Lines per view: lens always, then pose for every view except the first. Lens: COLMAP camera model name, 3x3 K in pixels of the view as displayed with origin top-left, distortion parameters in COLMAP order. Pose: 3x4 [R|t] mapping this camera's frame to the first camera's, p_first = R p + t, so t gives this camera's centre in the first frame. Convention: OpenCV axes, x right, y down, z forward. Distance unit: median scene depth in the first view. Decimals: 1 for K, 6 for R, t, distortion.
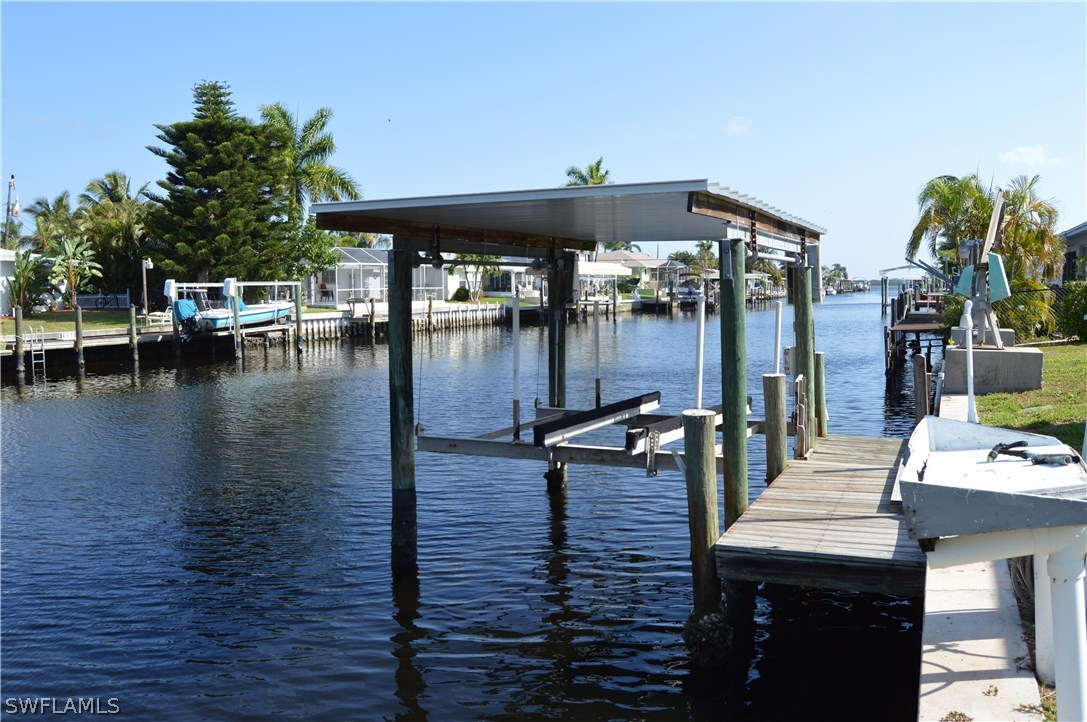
lens RADIAL K [[880.4, 0, 543.5], [0, 880.4, 361.0], [0, 0, 1]] dist [-0.093129, 0.050472]
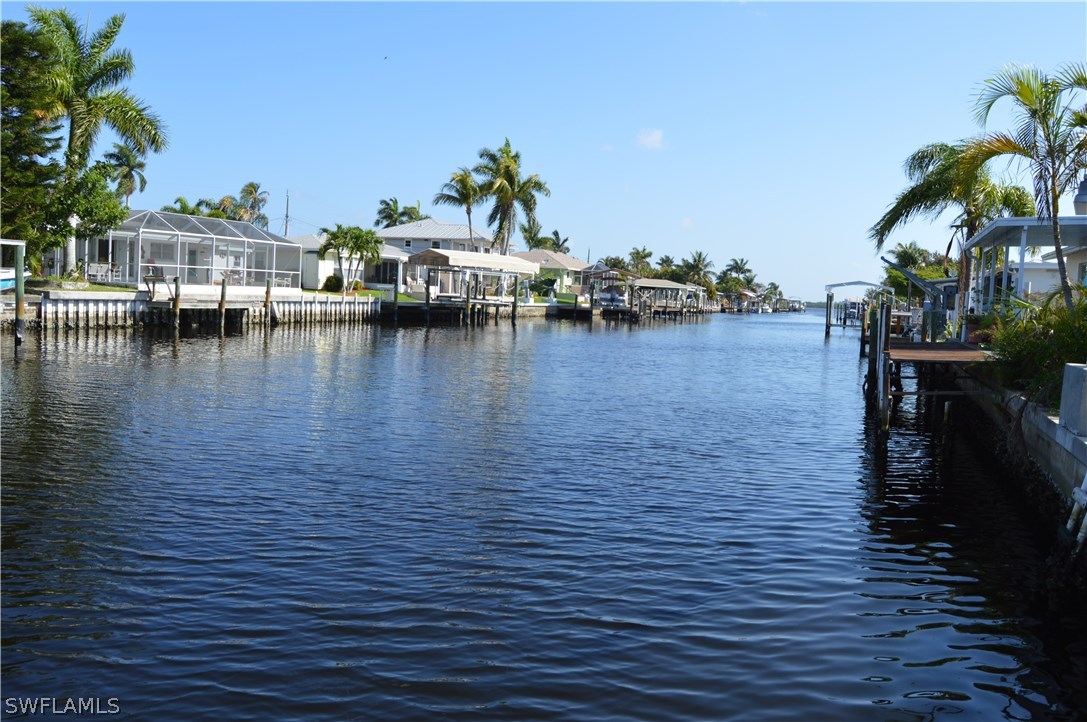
lens RADIAL K [[880.4, 0, 543.5], [0, 880.4, 361.0], [0, 0, 1]] dist [-0.093129, 0.050472]
pose [[0.995857, 0.053501, 0.073526, 0.071502], [-0.053084, 0.998561, -0.007614, -0.010434], [-0.073828, 0.003680, 0.997264, 0.240310]]
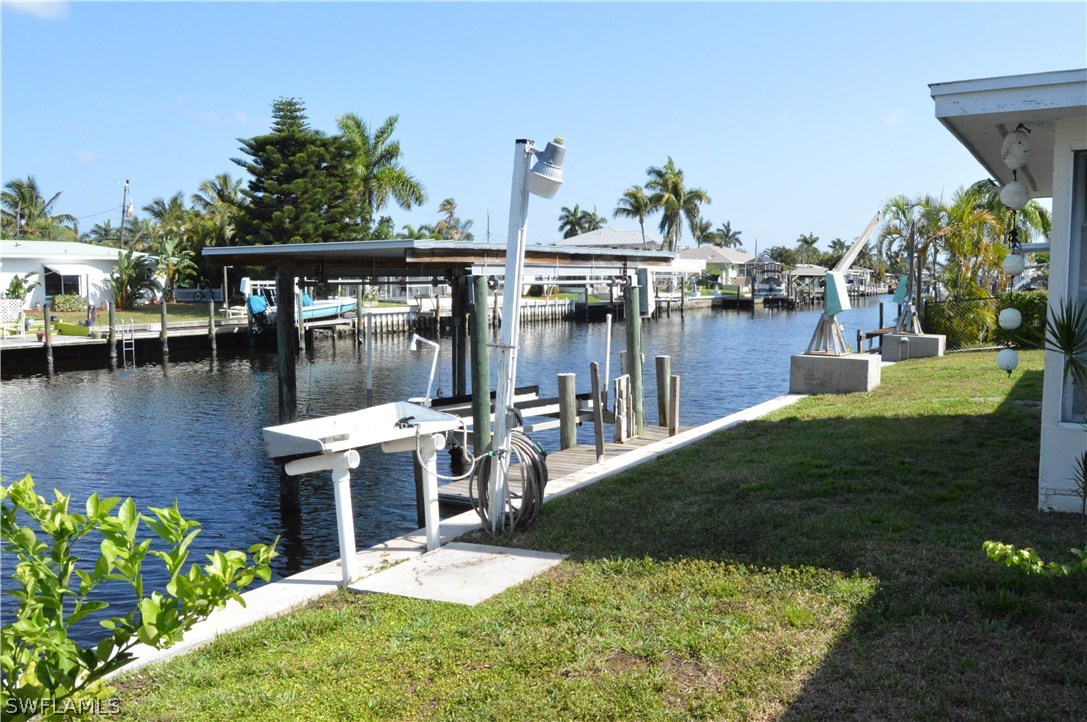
lens RADIAL K [[880.4, 0, 543.5], [0, 880.4, 361.0], [0, 0, 1]] dist [-0.093129, 0.050472]
pose [[0.991711, 0.017942, -0.127233, 0.075446], [-0.016814, 0.999809, 0.009935, -0.002886], [0.127387, -0.007714, 0.991823, -0.055642]]
